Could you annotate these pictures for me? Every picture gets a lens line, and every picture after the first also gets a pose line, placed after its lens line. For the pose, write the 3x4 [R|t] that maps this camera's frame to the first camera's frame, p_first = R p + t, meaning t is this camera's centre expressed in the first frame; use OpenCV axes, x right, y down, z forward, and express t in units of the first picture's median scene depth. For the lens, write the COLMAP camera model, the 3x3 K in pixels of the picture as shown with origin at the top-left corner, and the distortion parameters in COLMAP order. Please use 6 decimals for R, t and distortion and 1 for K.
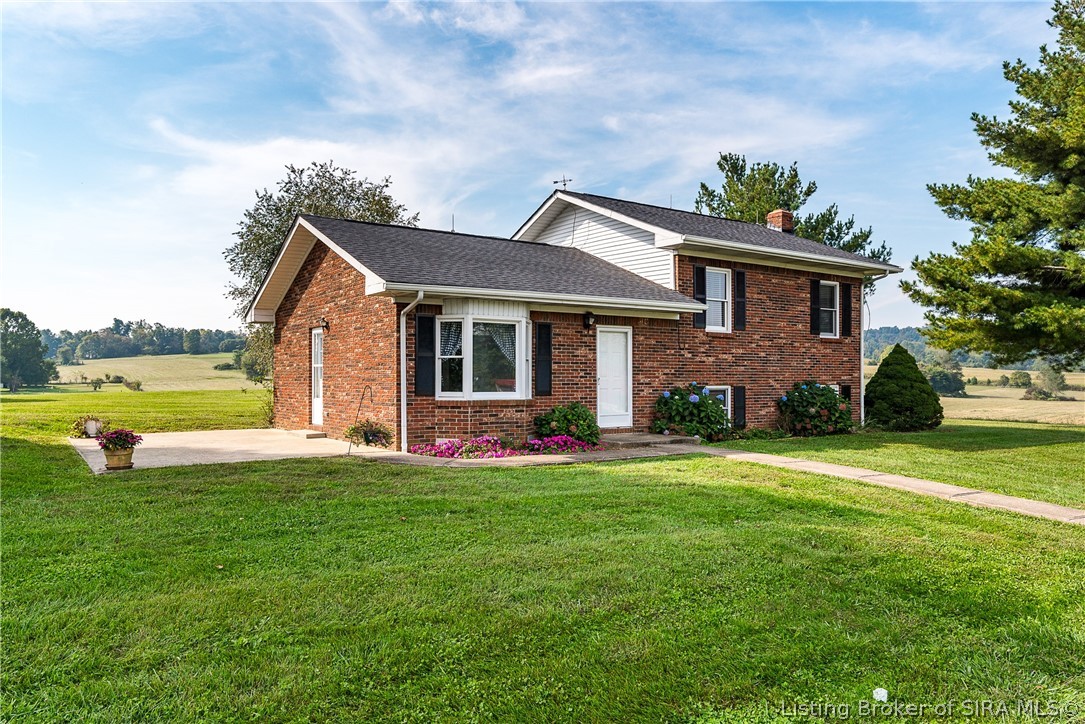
lens RADIAL K [[775.0, 0, 536.2], [0, 775.0, 353.5], [0, 0, 1]] dist [-0.003804, -0.002613]
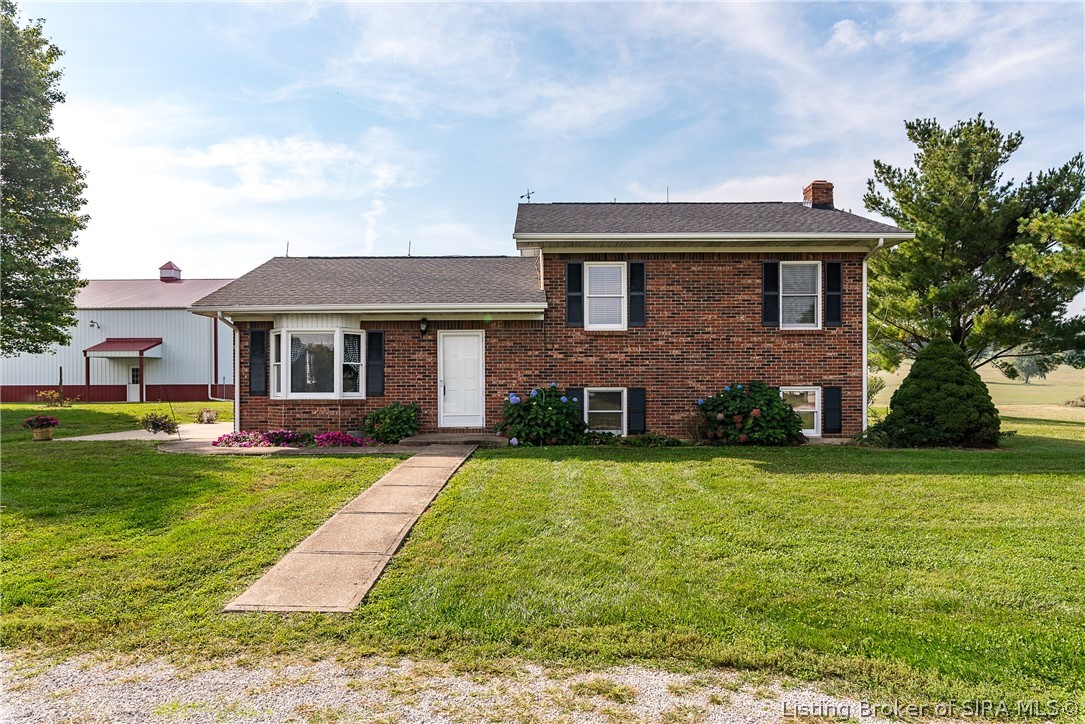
lens RADIAL K [[658.9, 0, 548.7], [0, 658.9, 368.4], [0, 0, 1]] dist [0.003339, -0.007415]
pose [[0.823104, -0.017746, -0.567613, 0.594857], [0.023997, 0.999706, 0.003543, 0.013356], [0.567383, -0.016538, 0.823288, 0.283908]]
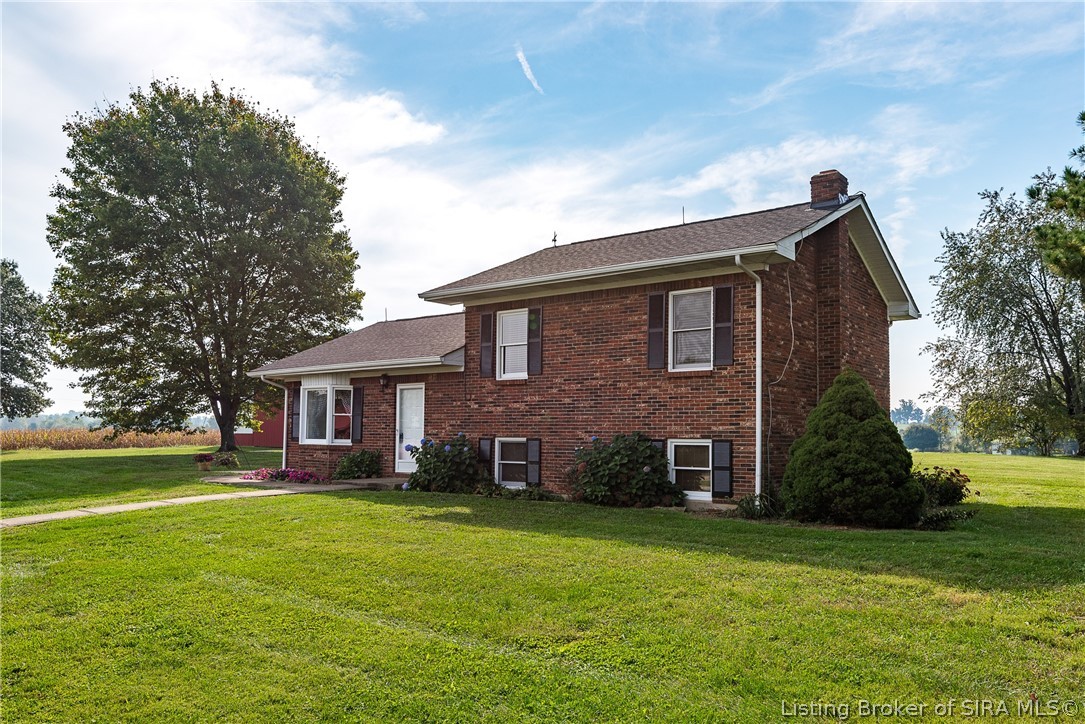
lens RADIAL K [[829.5, 0, 548.0], [0, 829.5, 368.6], [0, 0, 1]] dist [-0.009692, -0.000901]
pose [[0.290463, -0.076445, -0.953828, 1.120827], [0.024876, 0.997070, -0.072335, 0.030363], [0.956563, -0.002717, 0.291513, 0.709779]]
